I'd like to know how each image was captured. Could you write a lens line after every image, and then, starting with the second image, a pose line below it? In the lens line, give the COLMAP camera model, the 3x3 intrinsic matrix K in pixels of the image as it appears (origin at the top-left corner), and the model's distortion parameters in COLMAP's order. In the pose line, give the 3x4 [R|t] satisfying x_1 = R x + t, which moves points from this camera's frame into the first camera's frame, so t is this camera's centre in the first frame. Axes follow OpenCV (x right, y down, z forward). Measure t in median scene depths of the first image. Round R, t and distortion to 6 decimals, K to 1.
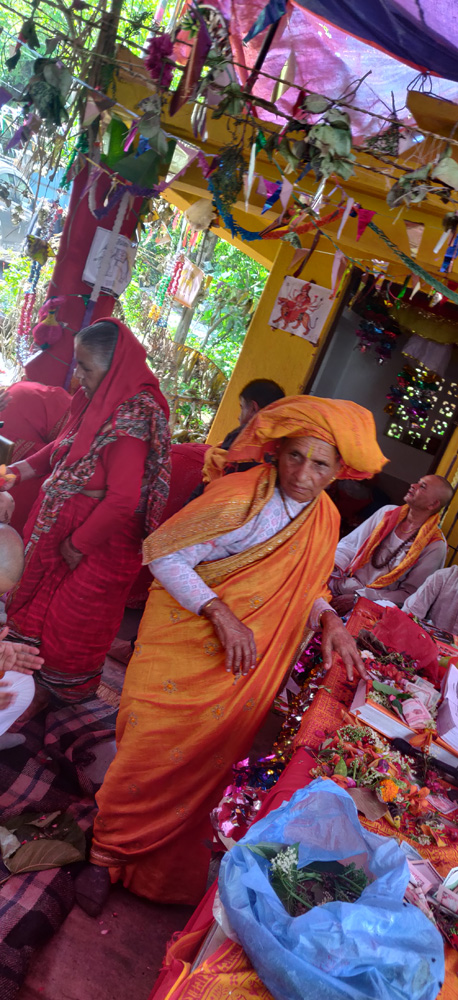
lens RADIAL K [[712.6, 0, 252.6], [0, 712.6, 518.1], [0, 0, 1]] dist [-0.031280, 0.083662]
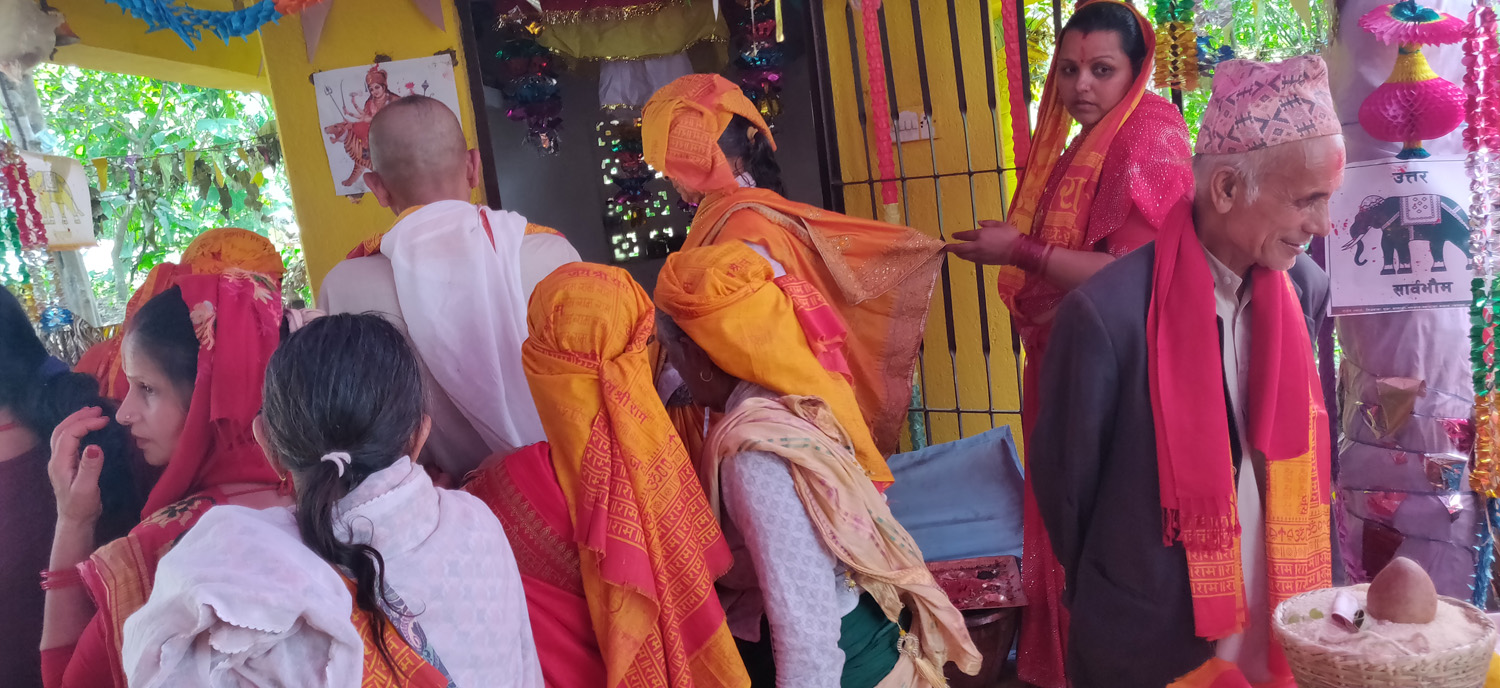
lens RADIAL K [[1092.2, 0, 774.9], [0, 1092.2, 342.2], [0, 0, 1]] dist [-0.032352, 0.084067]
pose [[0.751383, -0.537752, 0.382422, -0.131616], [0.532187, 0.836491, 0.130610, -0.255679], [-0.390129, 0.105382, 0.914710, 0.564394]]
